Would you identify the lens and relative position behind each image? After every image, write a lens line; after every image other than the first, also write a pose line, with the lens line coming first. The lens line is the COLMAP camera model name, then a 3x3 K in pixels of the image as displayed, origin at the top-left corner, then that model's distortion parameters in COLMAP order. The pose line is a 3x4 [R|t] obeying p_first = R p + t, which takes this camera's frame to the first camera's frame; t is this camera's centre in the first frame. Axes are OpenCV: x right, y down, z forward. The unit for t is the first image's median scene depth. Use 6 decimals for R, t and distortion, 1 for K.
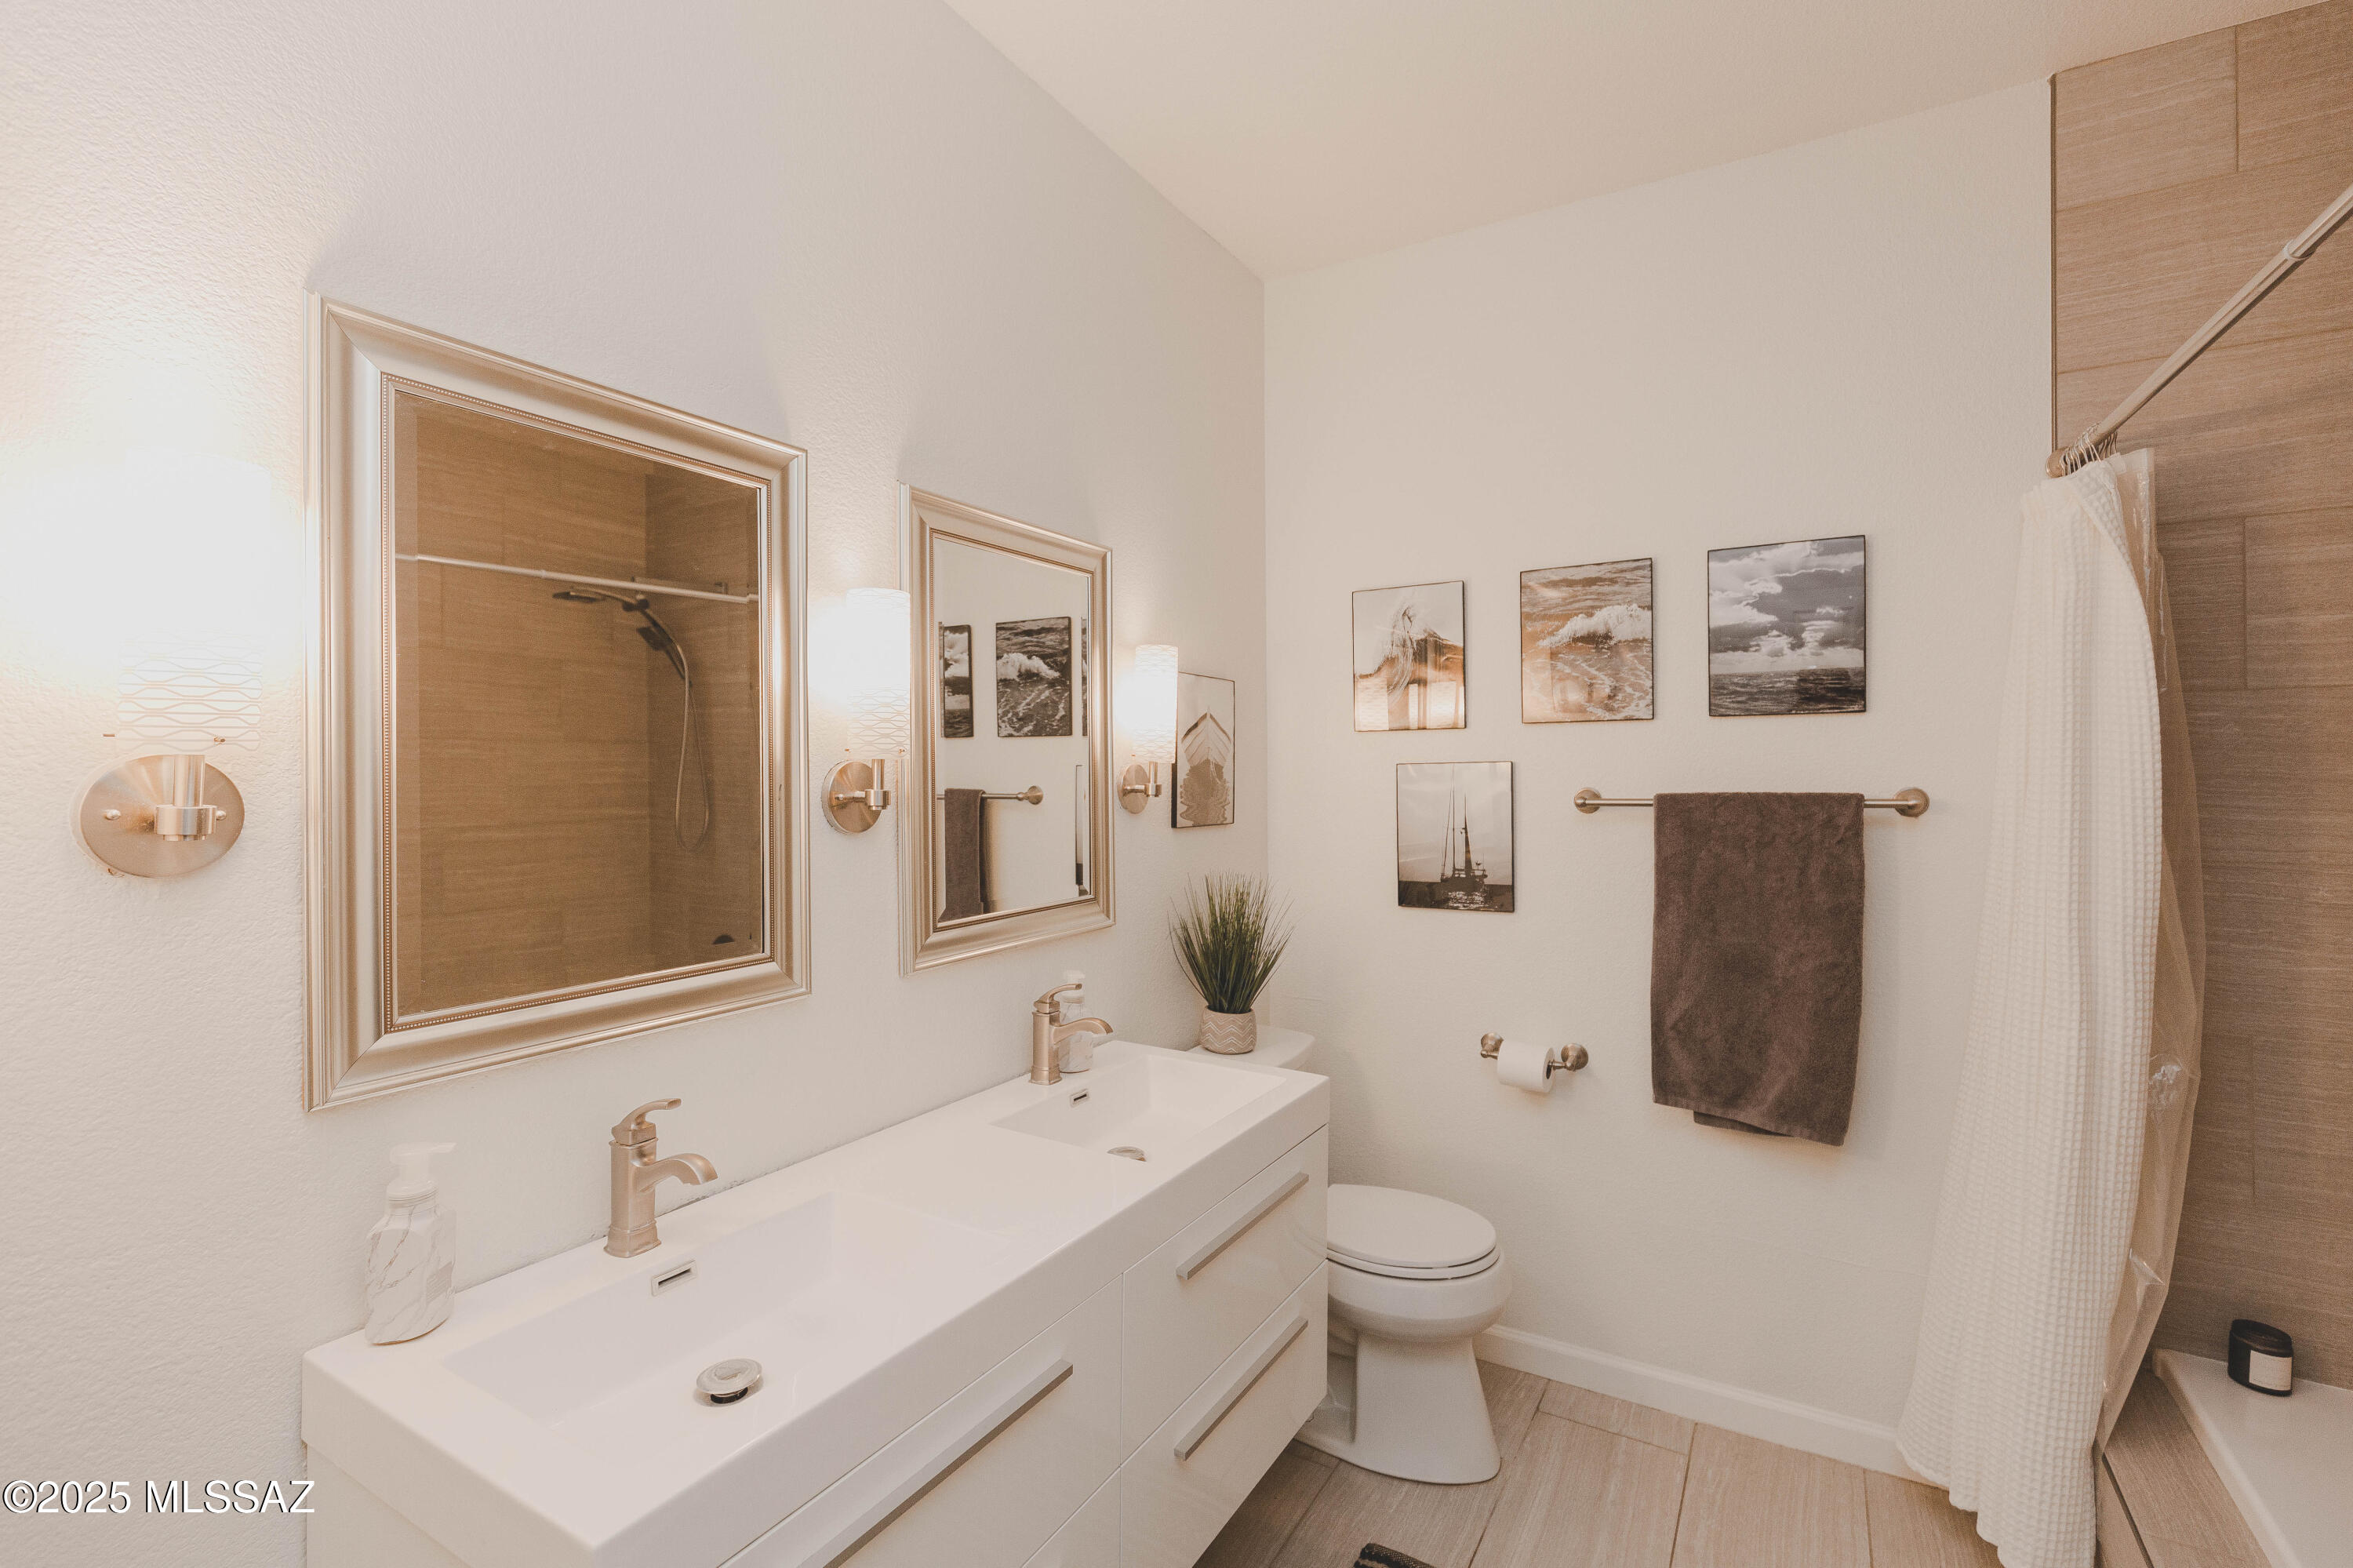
lens RADIAL K [[1069.8, 0, 1168.4], [0, 1069.8, 798.3], [0, 0, 1]] dist [0.005419, -0.001627]
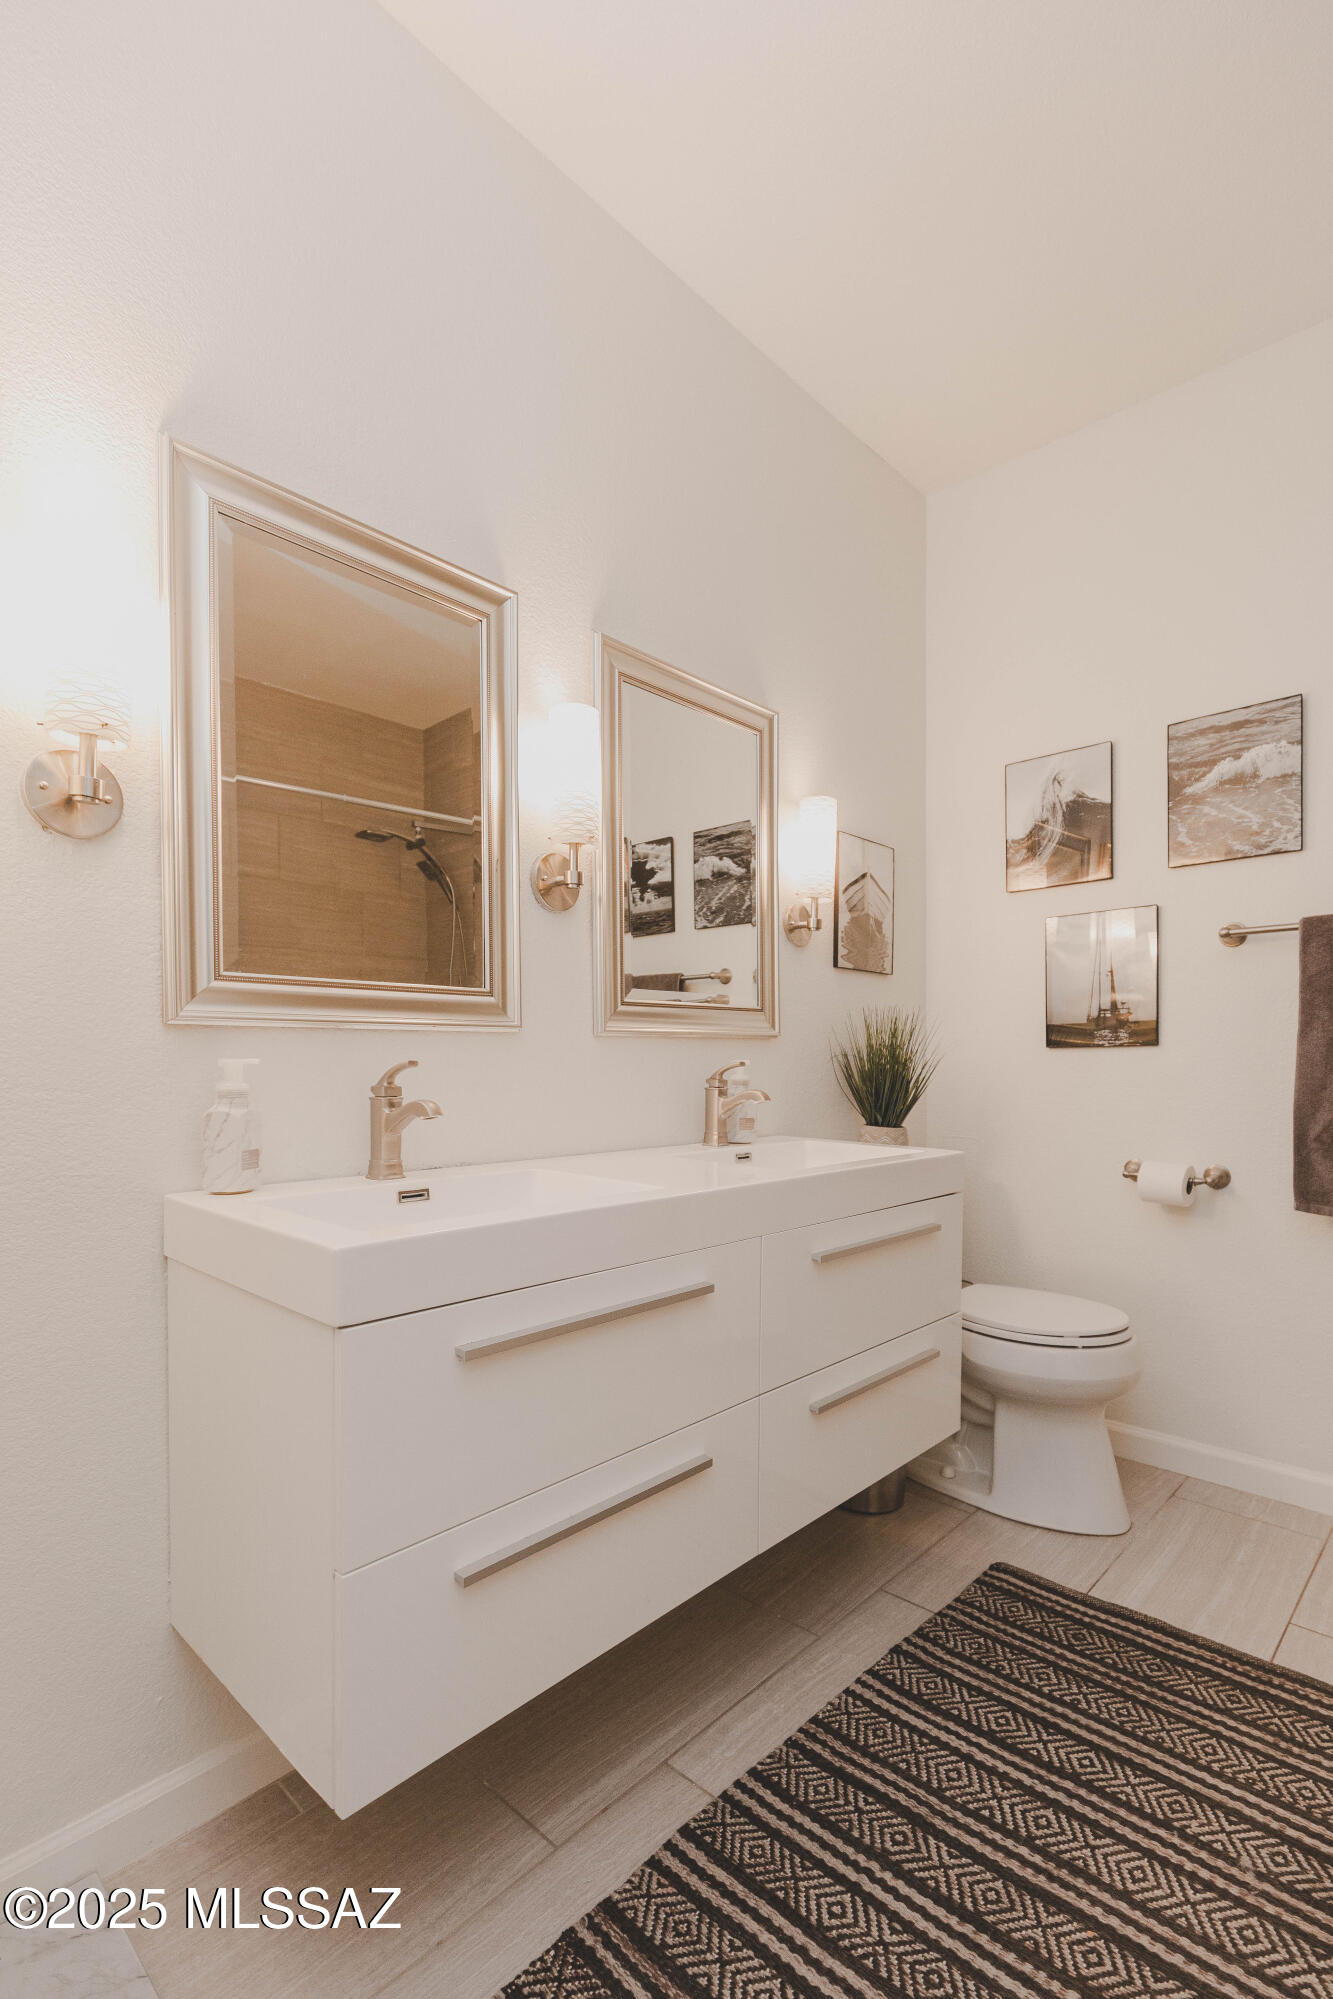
lens RADIAL K [[933.4, 0, 669.3], [0, 933.4, 1102.1], [0, 0, 1]] dist [0.003246, -0.000263]
pose [[0.977459, 0.006187, -0.211033, 0.045435], [-0.002524, 0.999842, 0.017619, 0.163623], [0.211108, -0.016689, 0.977320, -0.026365]]
